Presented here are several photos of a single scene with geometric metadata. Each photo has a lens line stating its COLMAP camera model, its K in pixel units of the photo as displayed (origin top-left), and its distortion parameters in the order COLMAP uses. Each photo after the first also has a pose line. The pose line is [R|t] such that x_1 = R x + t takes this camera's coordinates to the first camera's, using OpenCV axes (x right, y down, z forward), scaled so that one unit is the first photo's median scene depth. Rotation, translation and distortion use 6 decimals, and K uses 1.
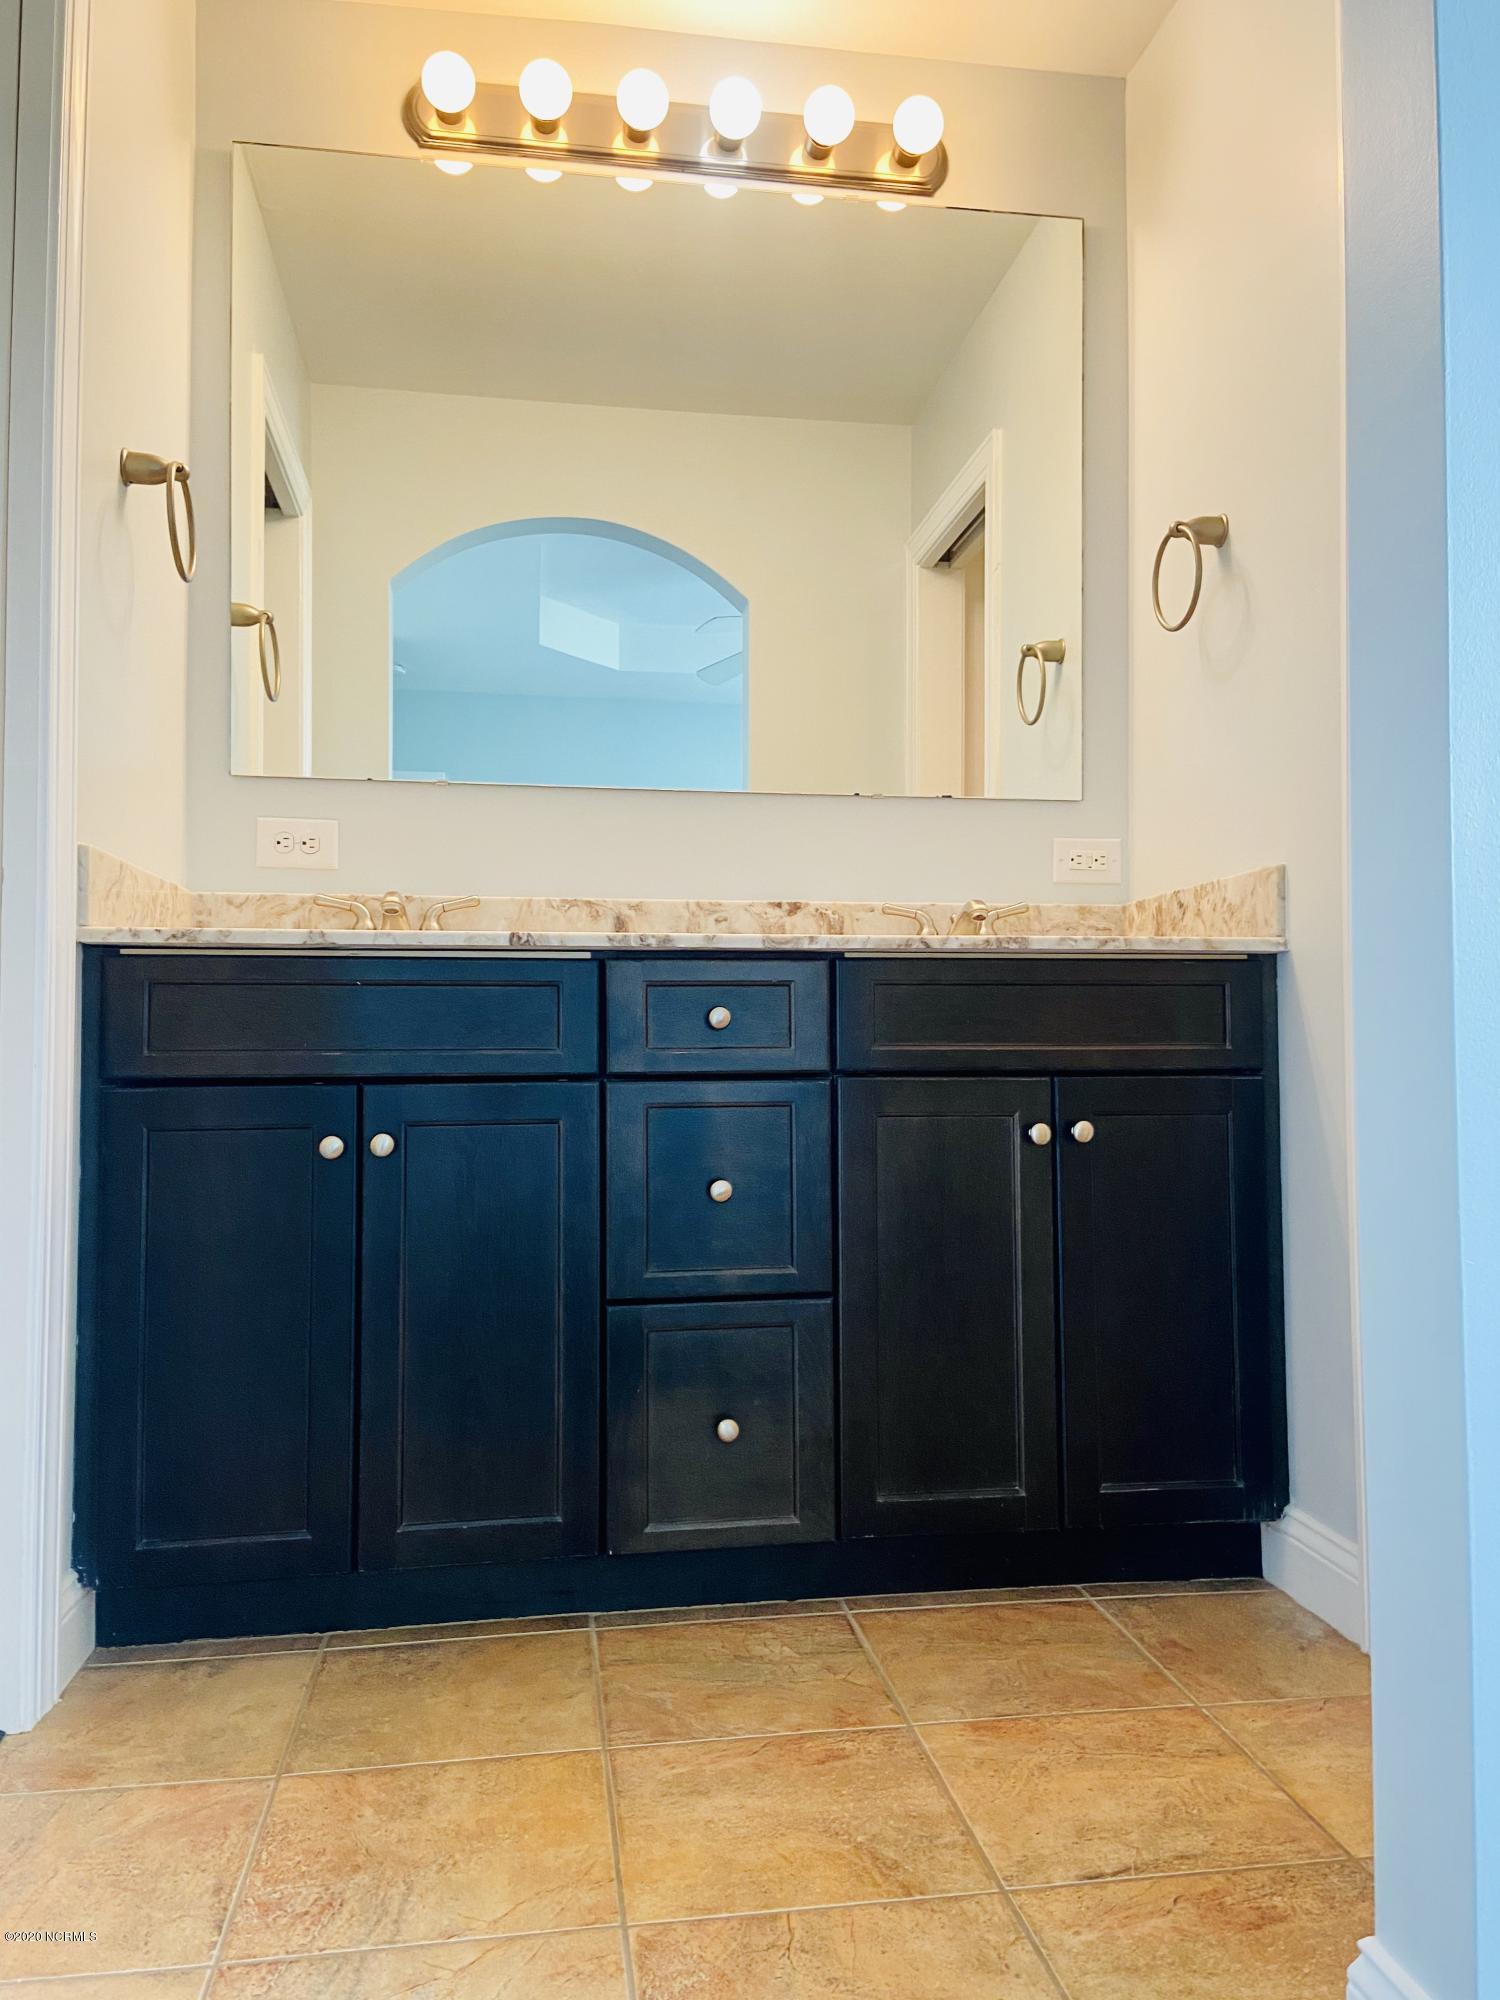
lens RADIAL K [[1524.3, 0, 750.5], [0, 1524.3, 1005.4], [0, 0, 1]] dist [0.061075, -0.062995]
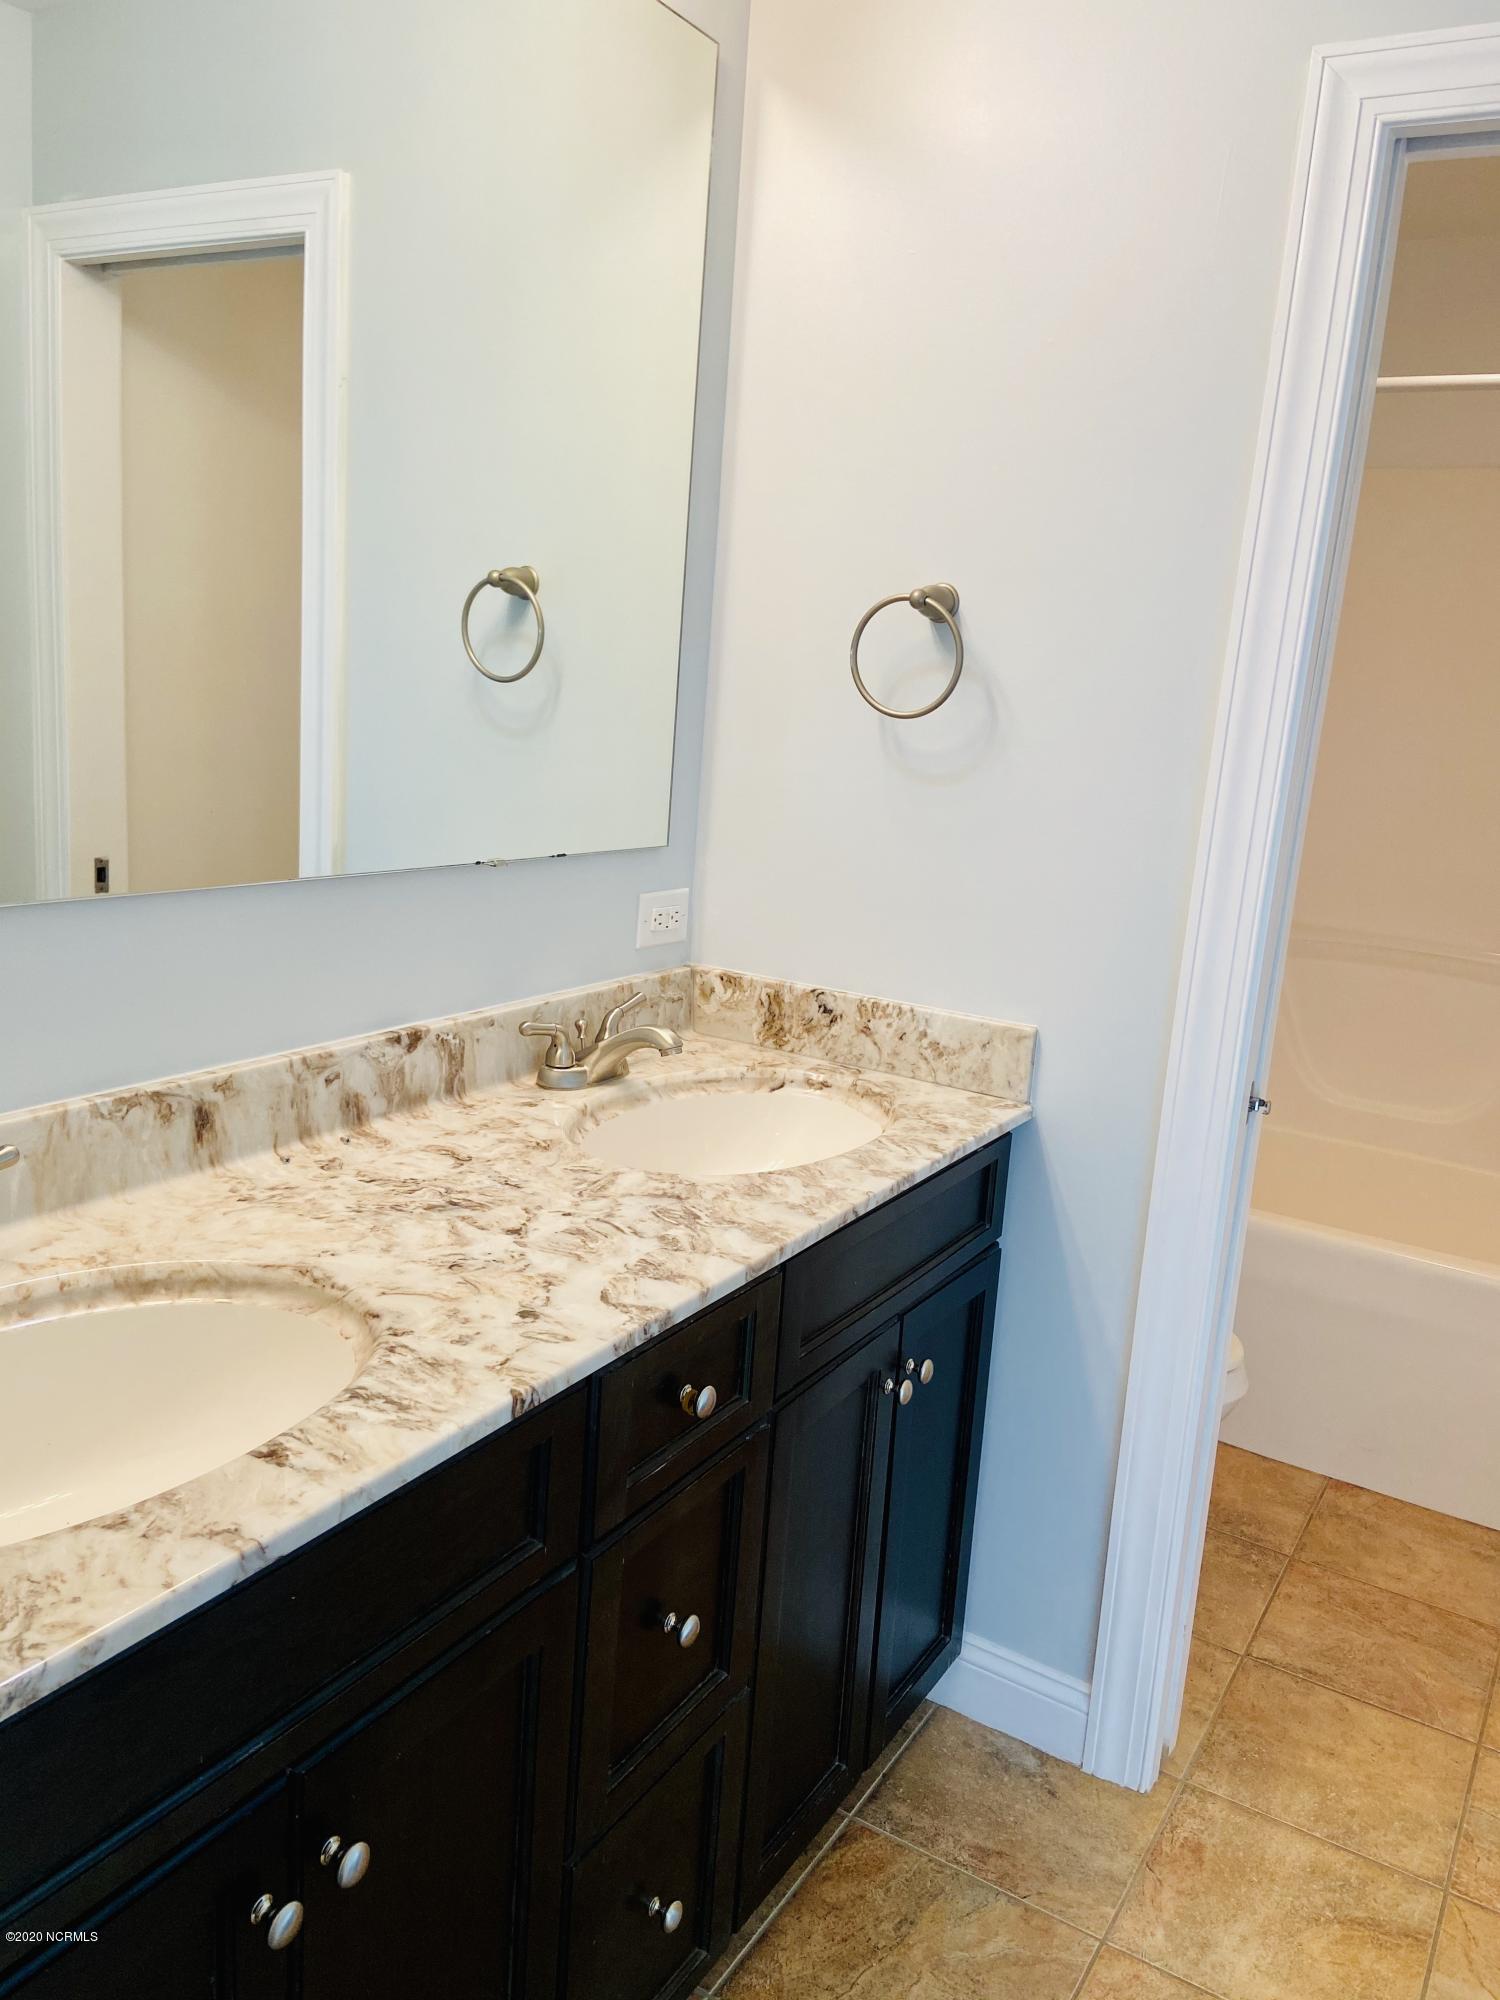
lens RADIAL K [[1524.3, 0, 765.1], [0, 1524.3, 980.6], [0, 0, 1]] dist [0.061075, -0.062995]
pose [[0.614601, -0.105952, 0.781691, -0.410645], [-0.106596, 0.970695, 0.215381, -0.256522], [-0.781603, -0.215698, 0.585296, 0.492151]]
